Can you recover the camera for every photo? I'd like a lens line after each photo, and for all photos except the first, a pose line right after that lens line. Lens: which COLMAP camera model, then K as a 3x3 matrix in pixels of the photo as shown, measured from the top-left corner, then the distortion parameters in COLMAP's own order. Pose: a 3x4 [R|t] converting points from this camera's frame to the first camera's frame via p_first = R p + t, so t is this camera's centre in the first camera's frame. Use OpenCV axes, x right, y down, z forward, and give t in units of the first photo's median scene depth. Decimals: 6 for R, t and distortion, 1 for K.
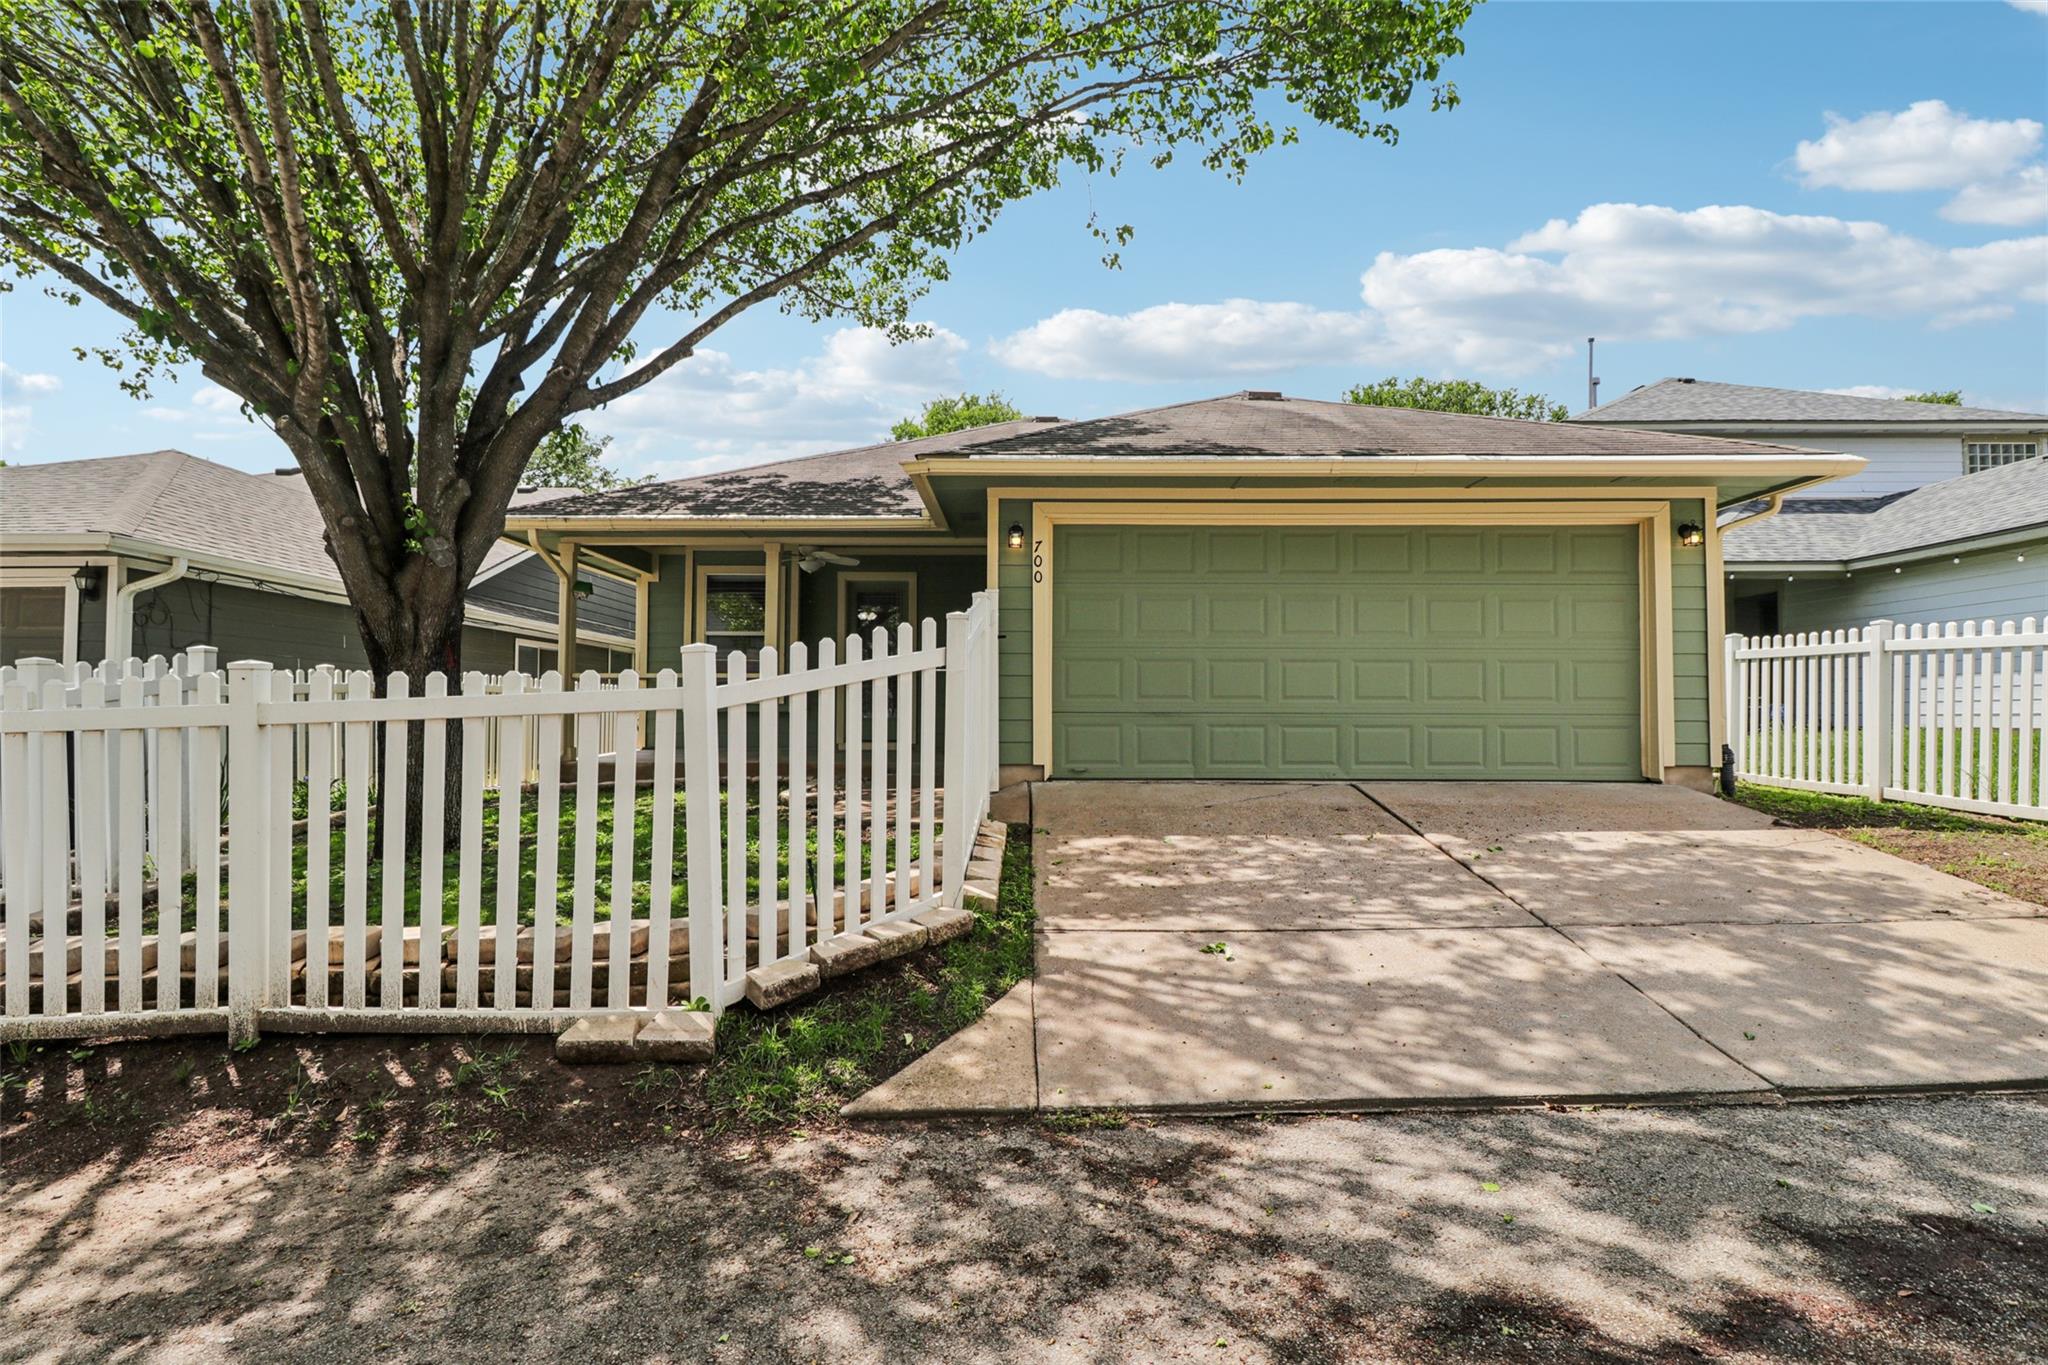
lens RADIAL K [[1069.1, 0, 1056.4], [0, 1069.1, 685.4], [0, 0, 1]] dist [-0.005781, 0.000698]
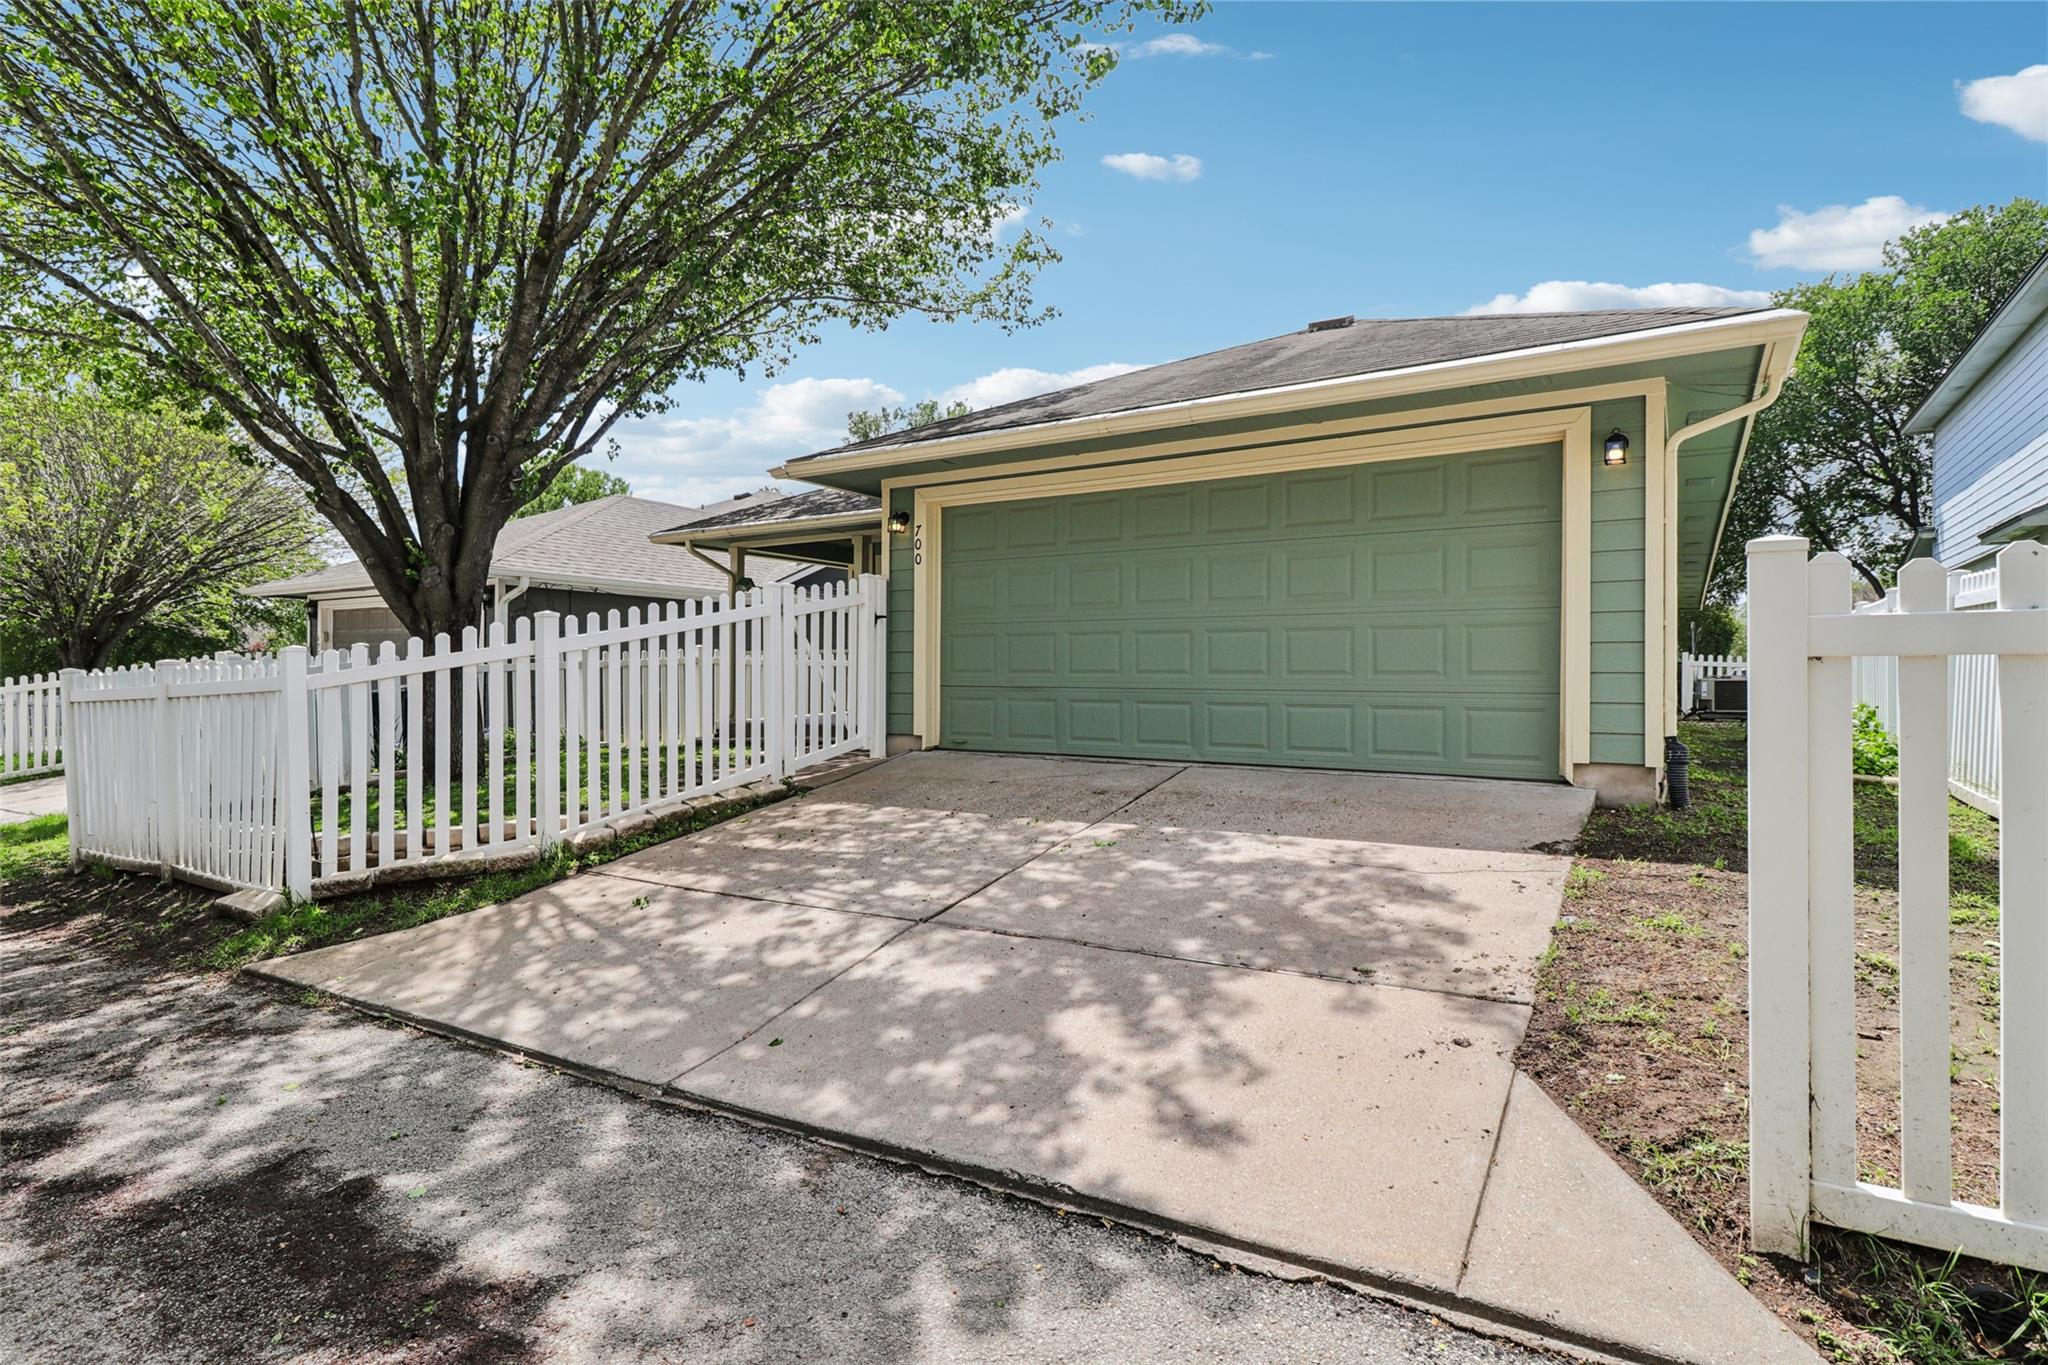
lens RADIAL K [[1069.1, 0, 1023.8], [0, 1069.1, 683.0], [0, 0, 1]] dist [-0.005781, 0.000698]
pose [[0.841164, 0.005176, -0.540755, 0.983307], [0.014647, 0.999369, 0.032350, -0.016648], [0.540581, -0.035133, 0.840558, 0.234587]]
